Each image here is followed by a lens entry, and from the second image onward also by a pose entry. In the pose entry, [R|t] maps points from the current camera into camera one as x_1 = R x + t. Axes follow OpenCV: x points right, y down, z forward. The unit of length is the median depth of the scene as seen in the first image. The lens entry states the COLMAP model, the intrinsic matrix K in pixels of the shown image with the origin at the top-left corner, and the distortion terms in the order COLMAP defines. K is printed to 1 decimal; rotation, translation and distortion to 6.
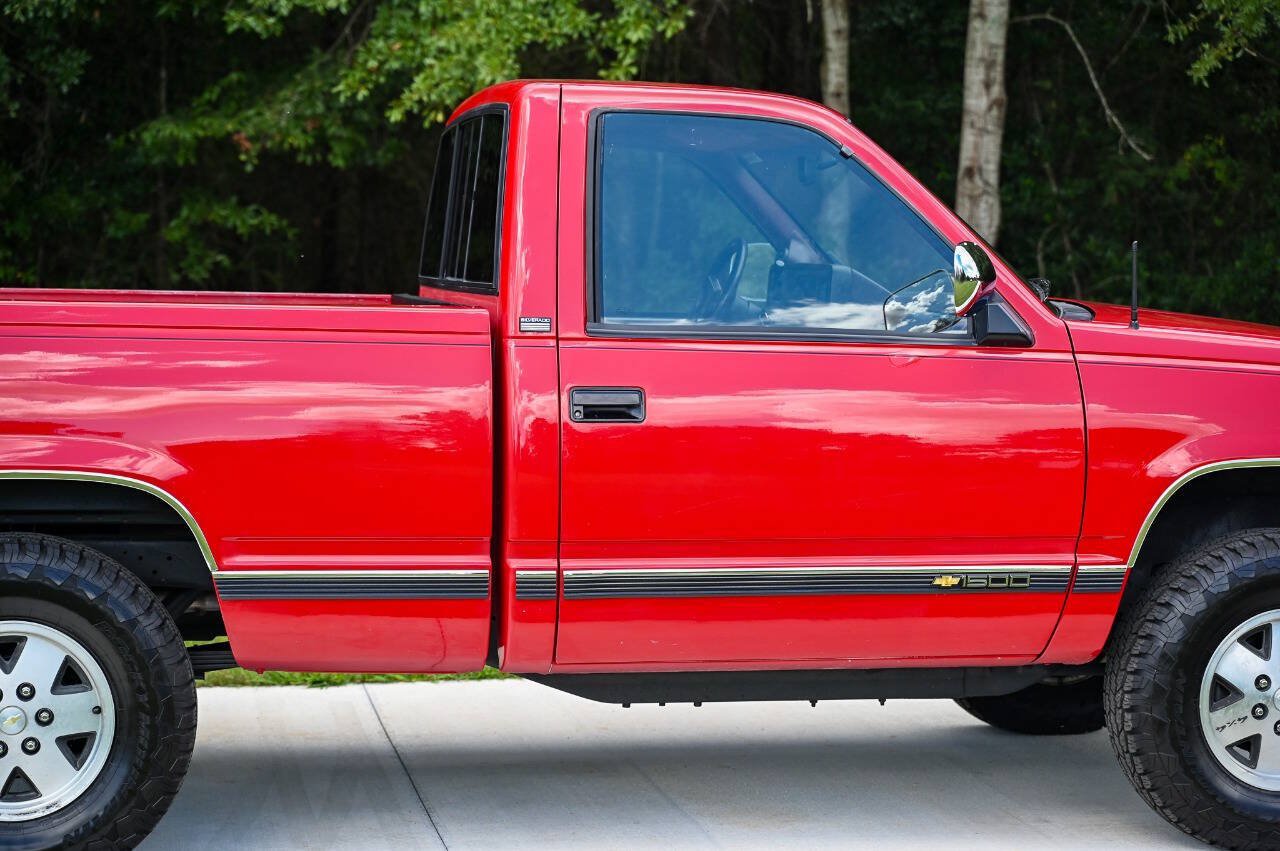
lens RADIAL K [[2724.4, 0, 640.0], [0, 2724.4, 425.5], [0, 0, 1]] dist [-0.024032, 0.173379]
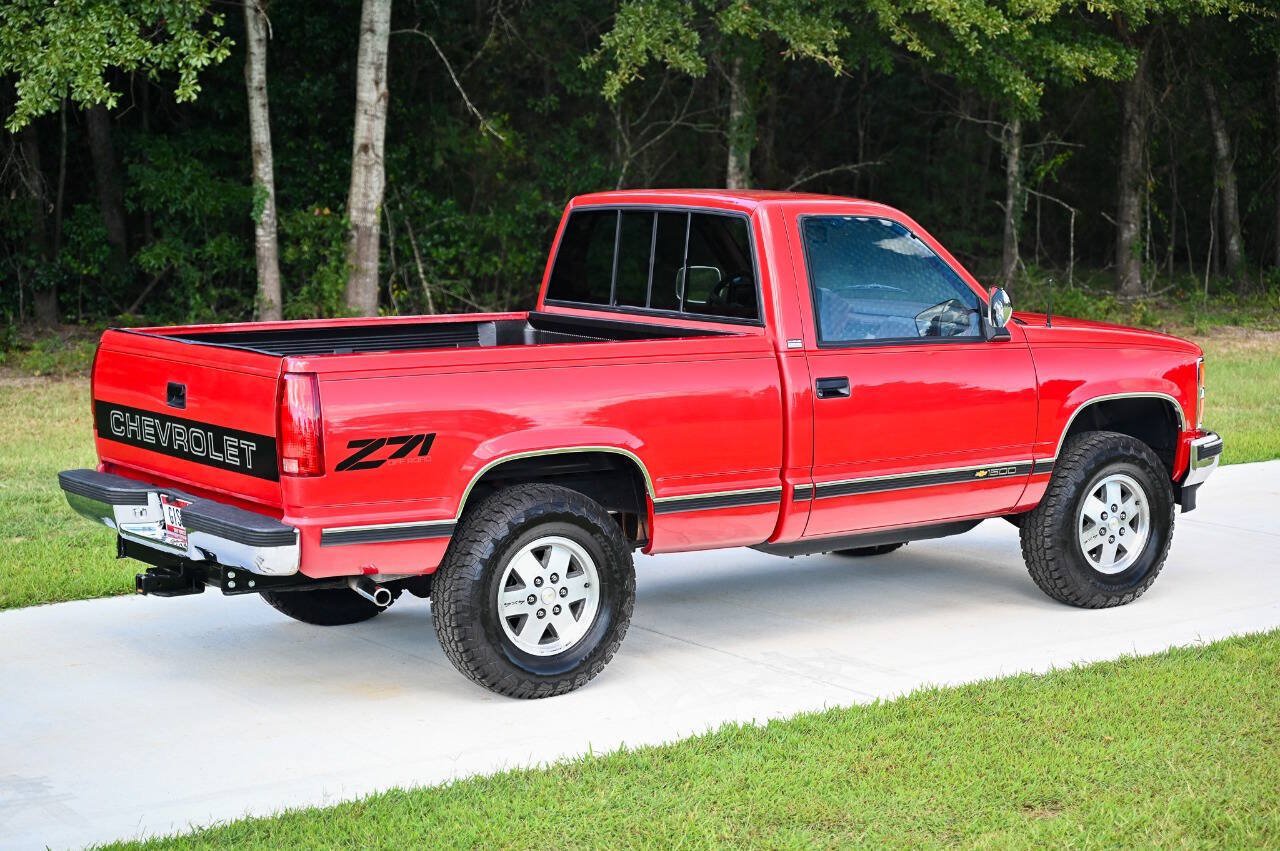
lens RADIAL K [[2299.0, 0, 640.0], [0, 2299.0, 425.5], [0, 0, 1]] dist [0.011763, -0.173699]
pose [[0.912340, -0.060502, 0.404939, -0.246256], [0.037010, 0.997159, 0.065601, -0.028835], [-0.407758, -0.044864, 0.911987, -0.103377]]
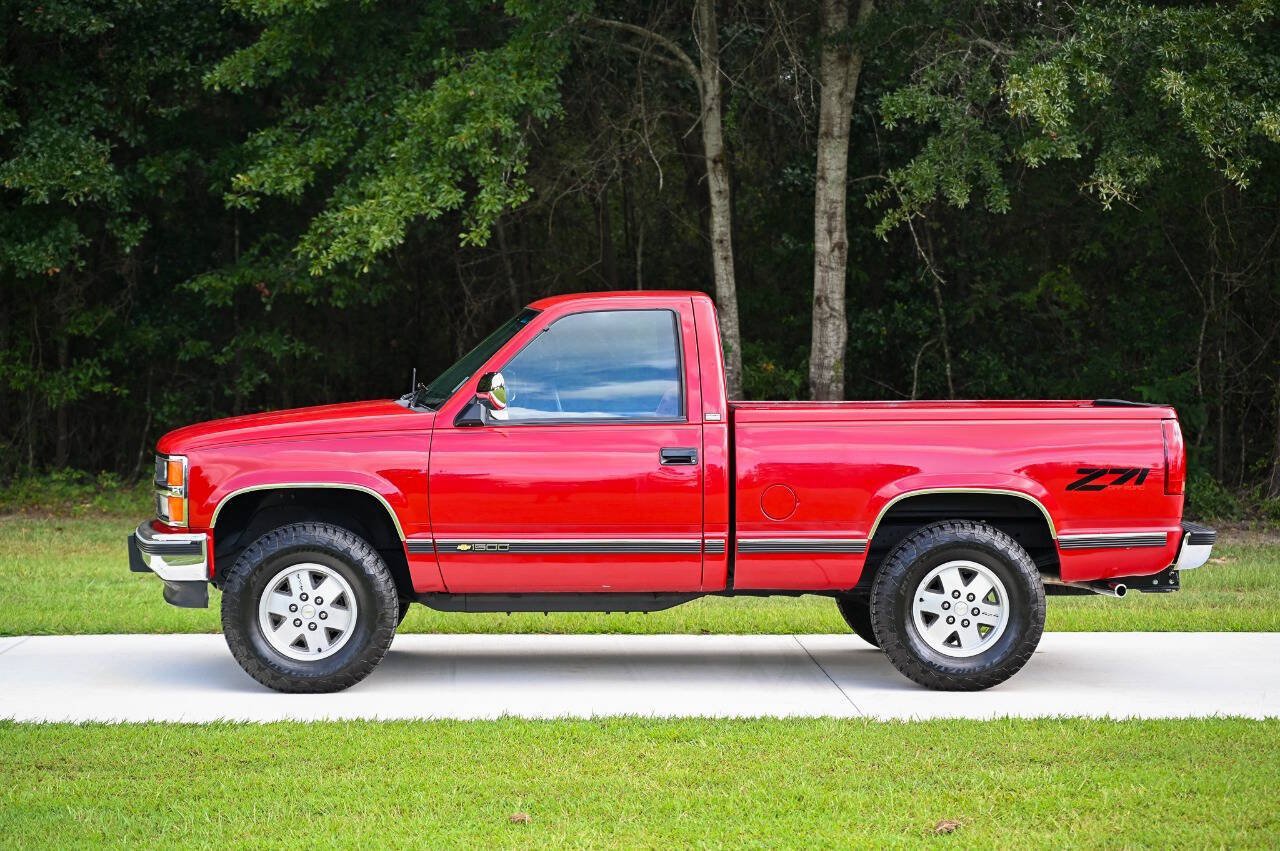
lens RADIAL K [[2719.6, 0, 626.6], [0, 2719.6, 407.0], [0, 0, 1]] dist [-0.009743, -0.128305]
pose [[0.987186, -0.010566, -0.159223, 0.259711], [0.003438, 0.998982, -0.044973, 0.014621], [0.159536, 0.043849, 0.986218, -0.290656]]
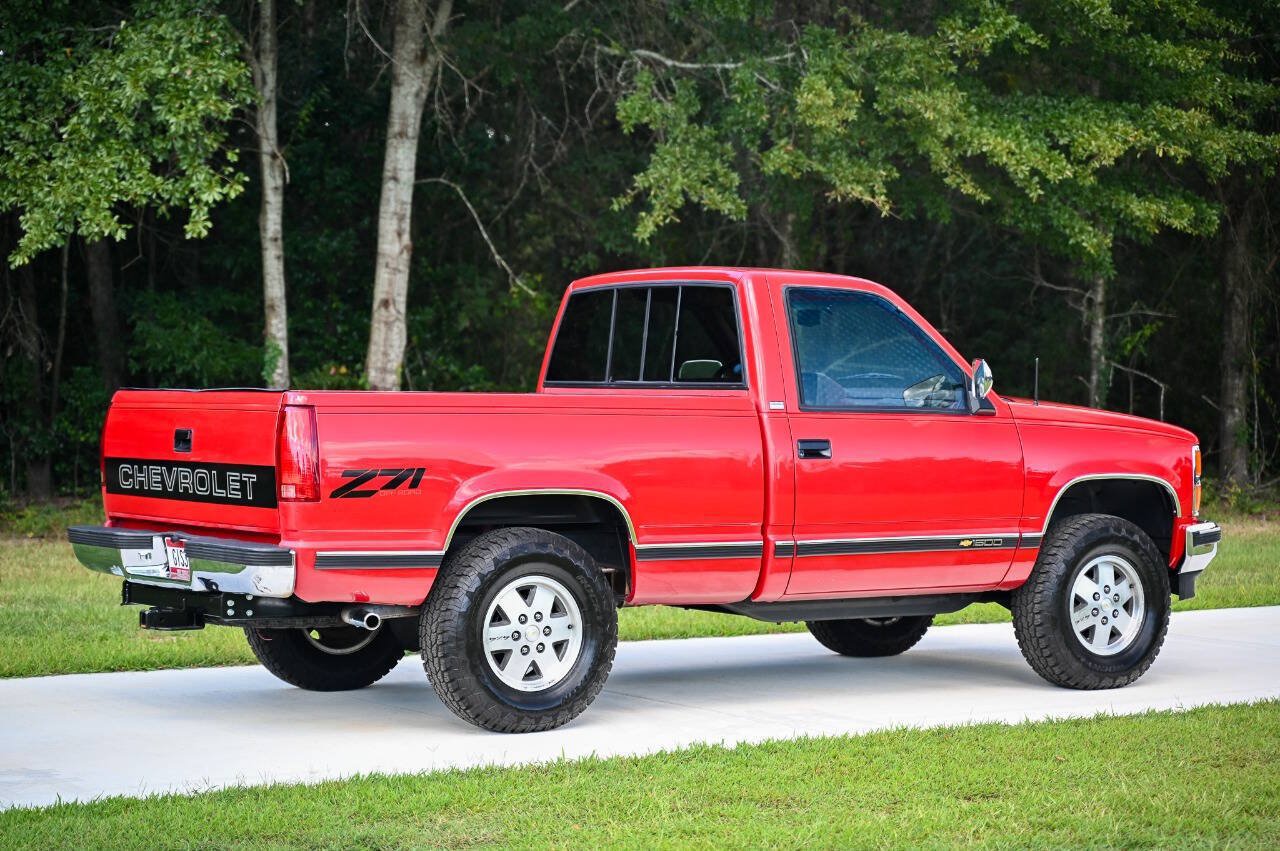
lens RADIAL K [[2719.6, 0, 626.6], [0, 2719.6, 407.0], [0, 0, 1]] dist [-0.009743, -0.128305]
pose [[0.926172, -0.010099, 0.376967, -0.274275], [0.028671, 0.998634, -0.043689, 0.013523], [-0.376011, 0.051272, 0.925196, -0.214125]]
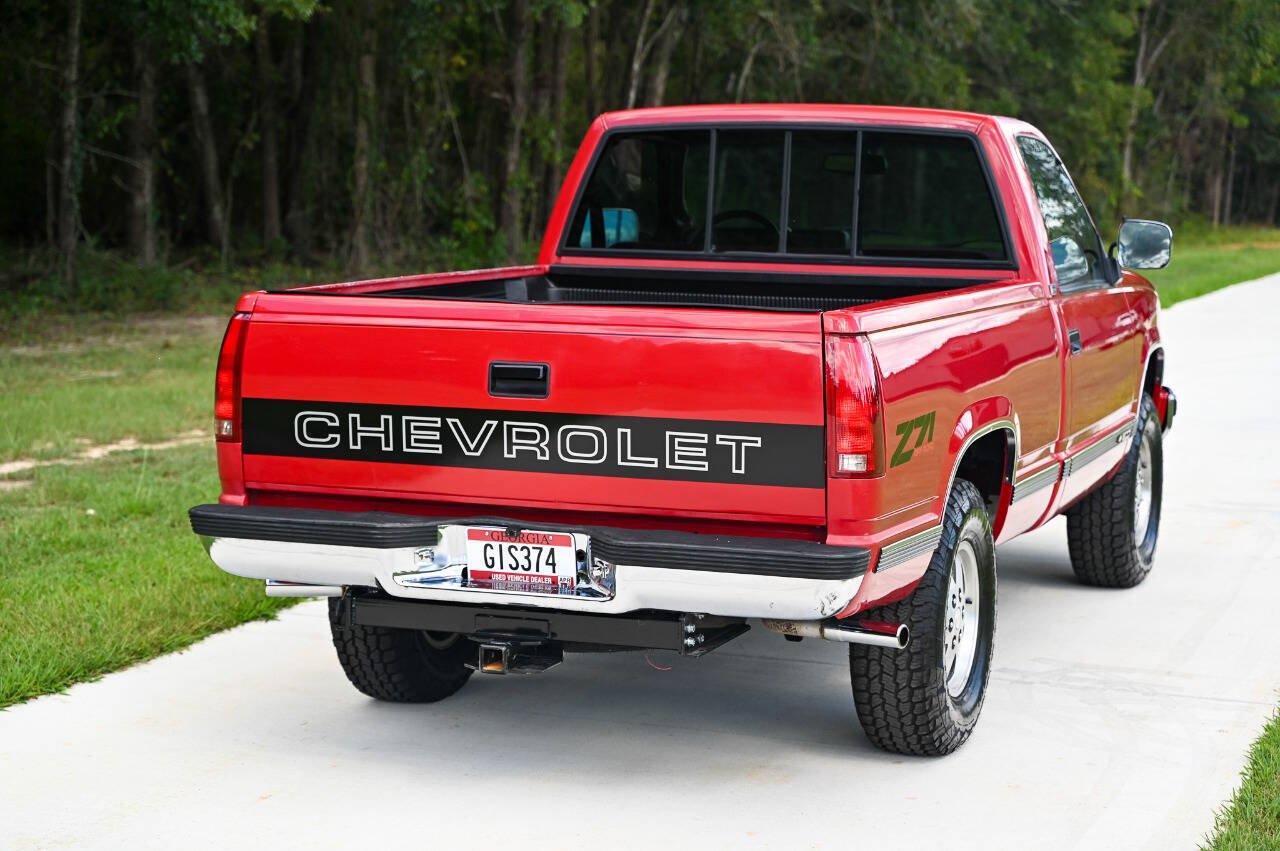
lens RADIAL K [[2527.3, 0, 640.0], [0, 2527.3, 425.5], [0, 0, 1]] dist [-0.015158, -0.064868]
pose [[0.531989, -0.100591, 0.840755, -0.430561], [0.046660, 0.994893, 0.089508, -0.032036], [-0.845465, -0.008388, 0.533965, 0.161760]]
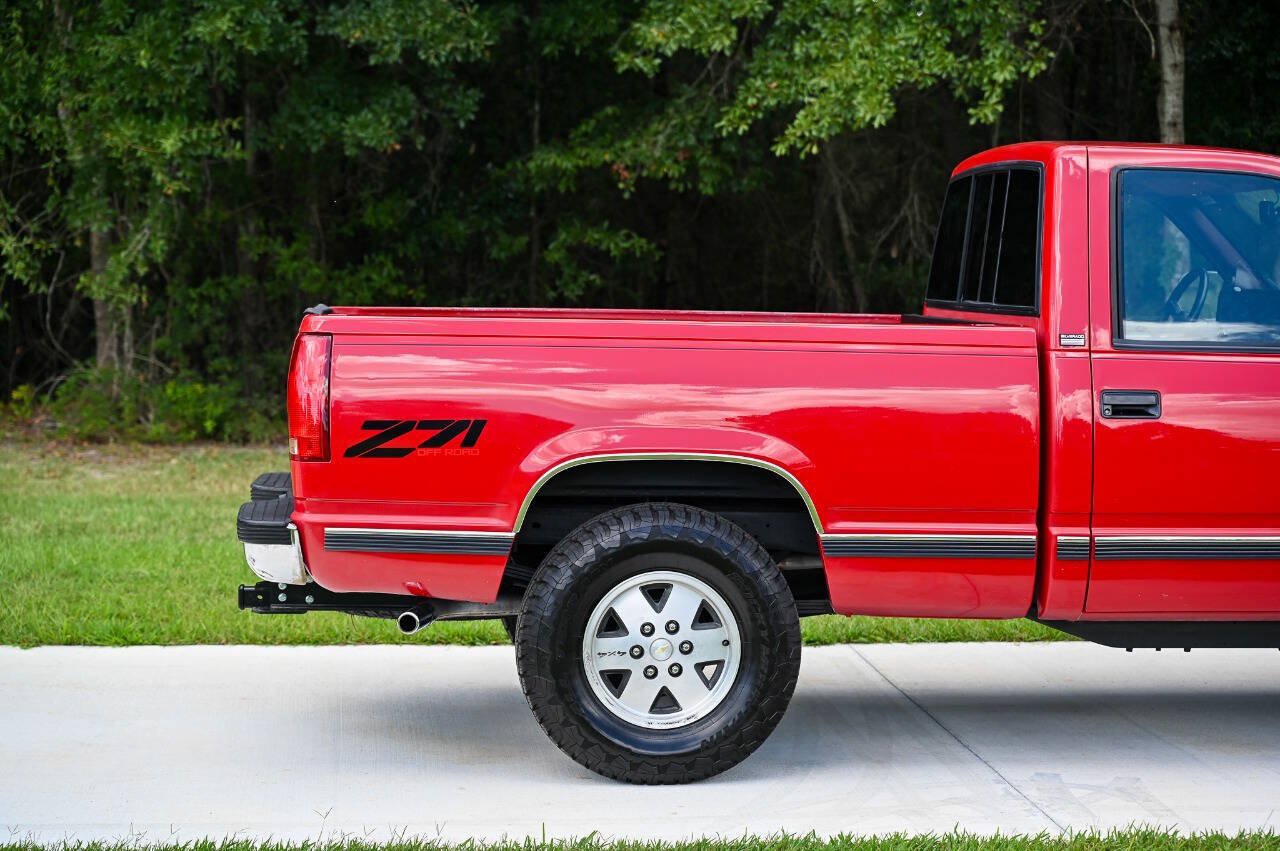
lens RADIAL K [[2719.6, 0, 626.6], [0, 2719.6, 407.0], [0, 0, 1]] dist [-0.009743, -0.128305]
pose [[0.995177, 0.004783, -0.097976, -0.040455], [-0.005969, 0.999912, -0.011816, 0.003261], [0.097911, 0.012344, 0.995119, -0.088868]]
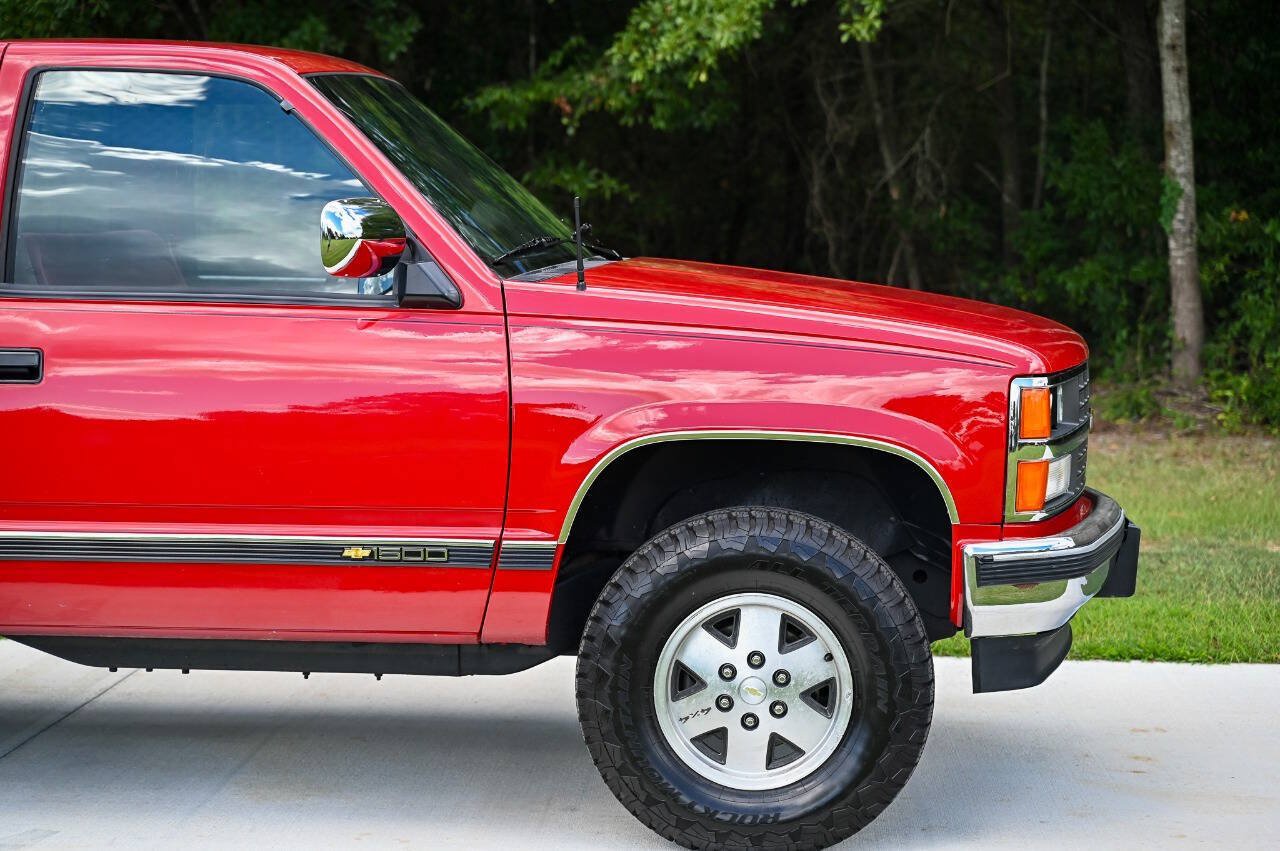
lens RADIAL K [[2719.6, 0, 626.6], [0, 2719.6, 407.0], [0, 0, 1]] dist [-0.009743, -0.128305]
pose [[0.964578, 0.014088, -0.263420, 0.158116], [-0.012307, 0.999889, 0.008409, -0.001195], [0.263509, -0.004869, 0.964645, 0.035088]]
